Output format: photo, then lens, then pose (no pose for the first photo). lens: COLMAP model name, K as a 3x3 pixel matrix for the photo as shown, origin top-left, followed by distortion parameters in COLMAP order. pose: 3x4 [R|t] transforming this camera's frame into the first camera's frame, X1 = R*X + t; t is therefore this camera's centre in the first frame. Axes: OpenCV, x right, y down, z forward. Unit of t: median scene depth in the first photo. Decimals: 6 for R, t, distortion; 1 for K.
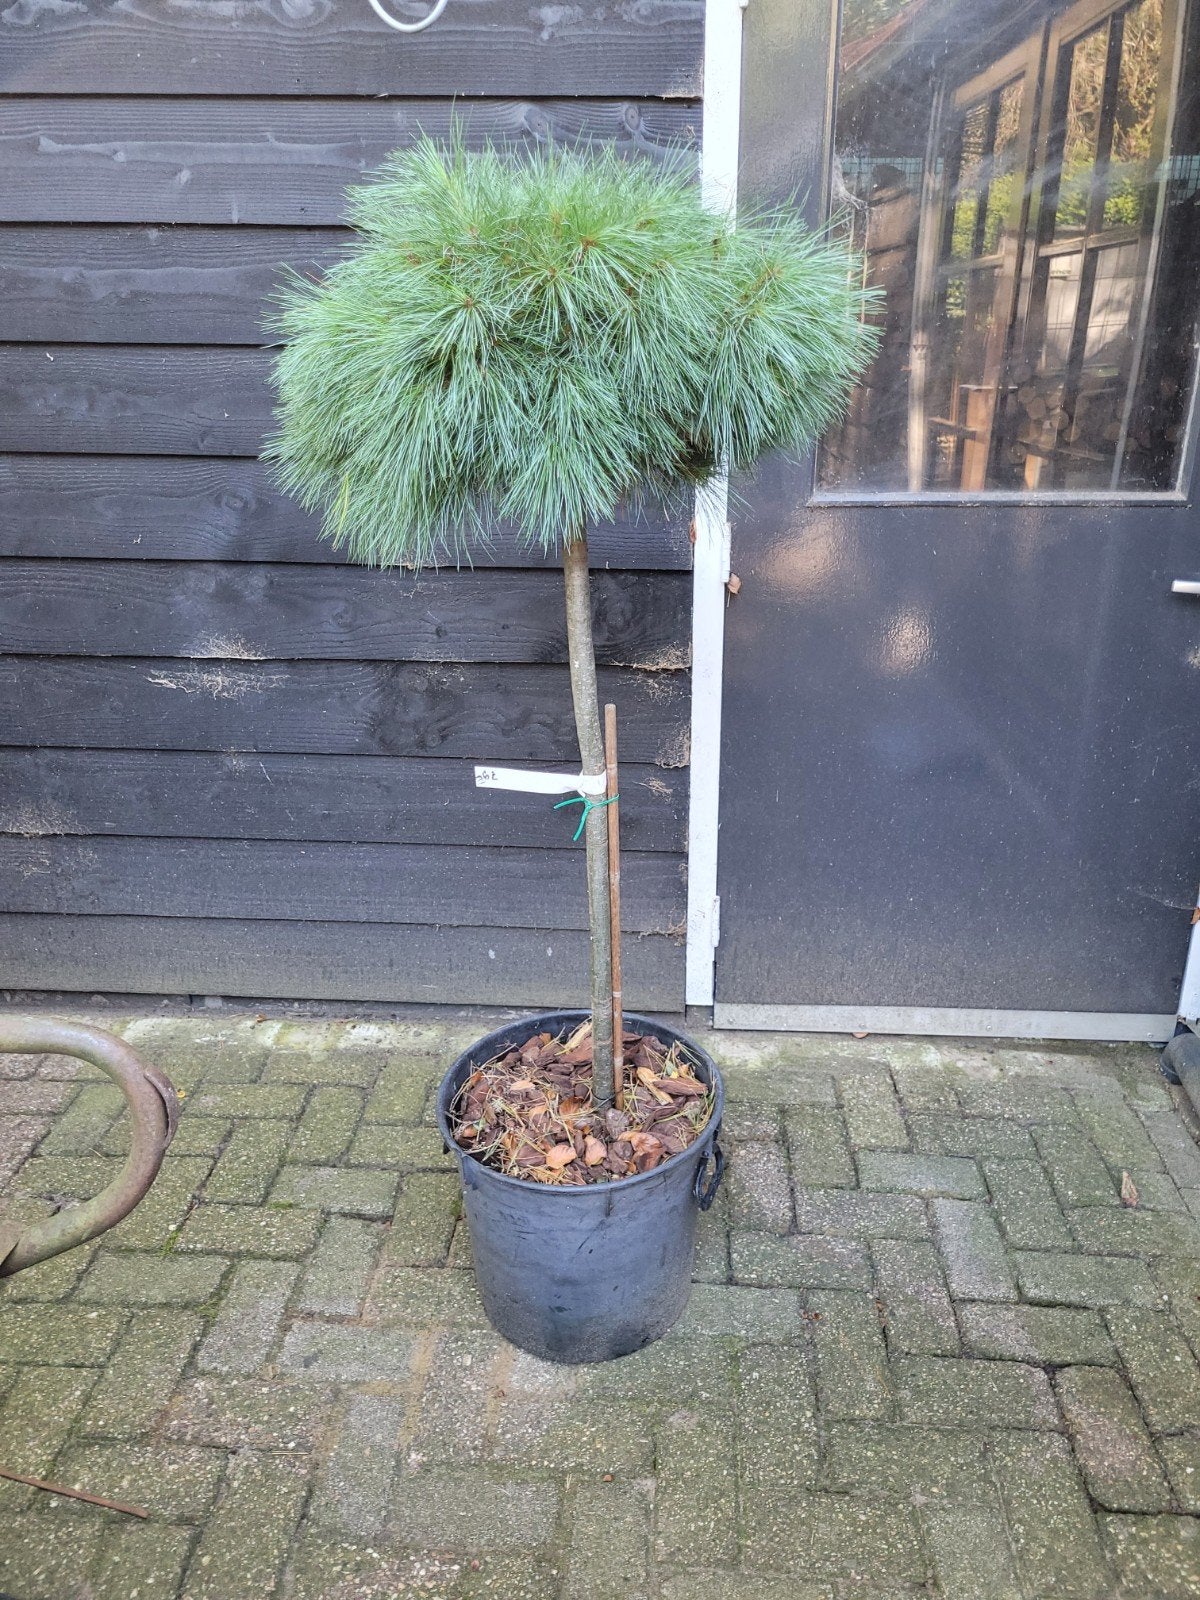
lens RADIAL K [[1170.8, 0, 650.7], [0, 1170.8, 785.1], [0, 0, 1]] dist [0.048120, -0.034725]
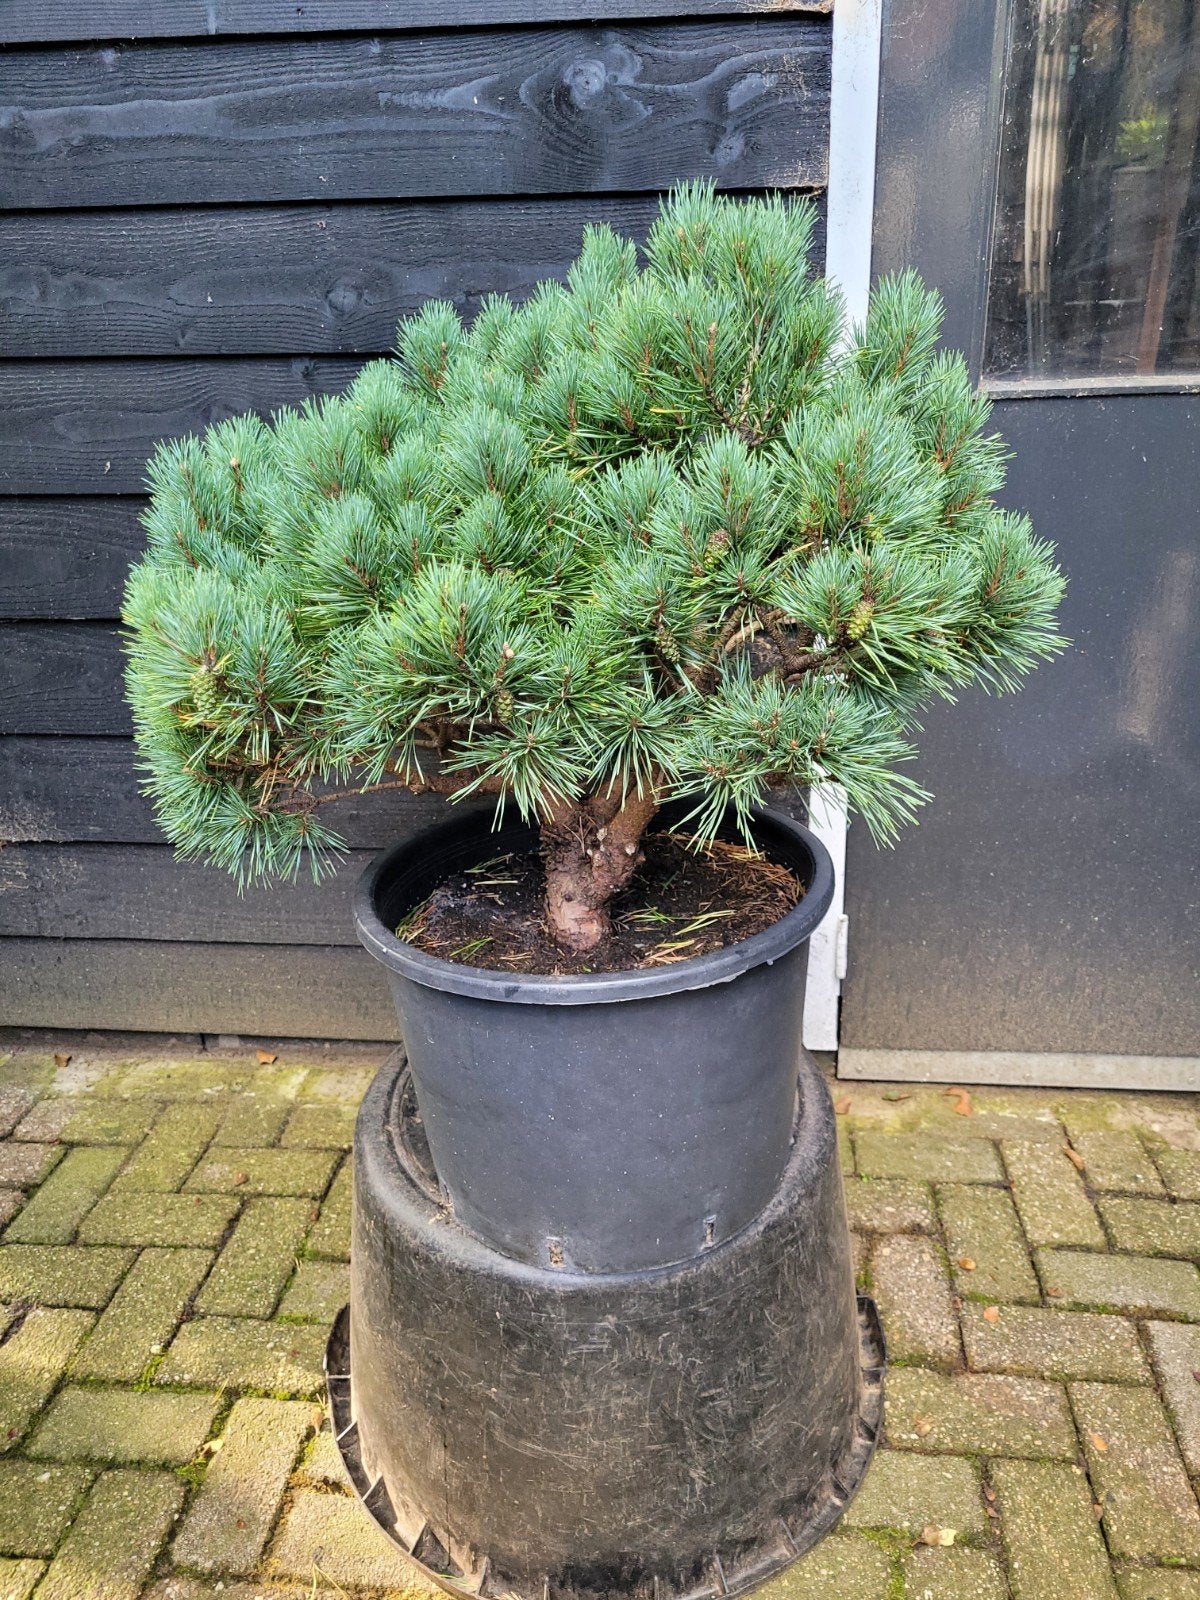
lens RADIAL K [[1176.3, 0, 645.9], [0, 1176.3, 810.5], [0, 0, 1]] dist [0.045548, -0.038692]
pose [[0.997648, -0.006666, -0.068220, -0.024111], [0.008666, 0.999540, 0.029058, 0.000031], [0.067995, -0.029580, 0.997247, 0.224360]]
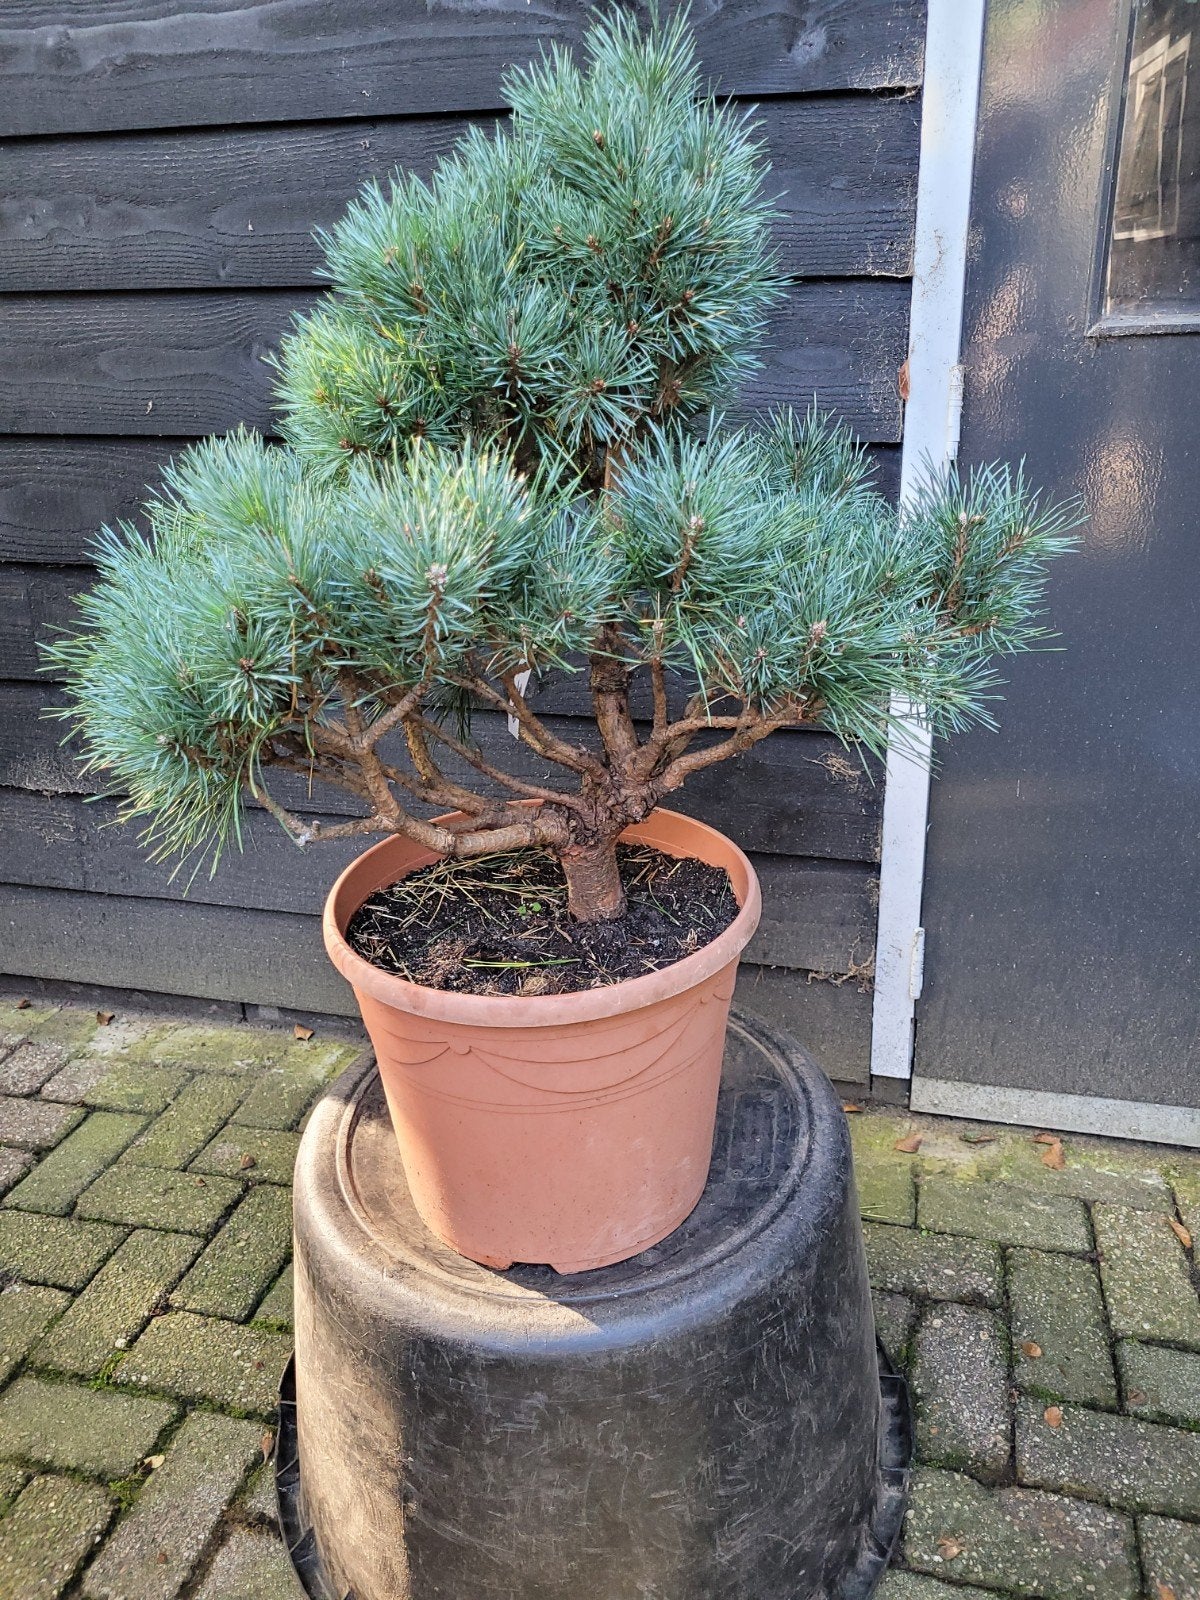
lens RADIAL K [[1170.8, 0, 650.7], [0, 1170.8, 785.1], [0, 0, 1]] dist [0.048120, -0.034725]
pose [[0.977955, 0.046817, -0.203500, 0.041662], [-0.042543, 0.998773, 0.025333, -0.000959], [0.204436, -0.016117, 0.978747, 0.317585]]
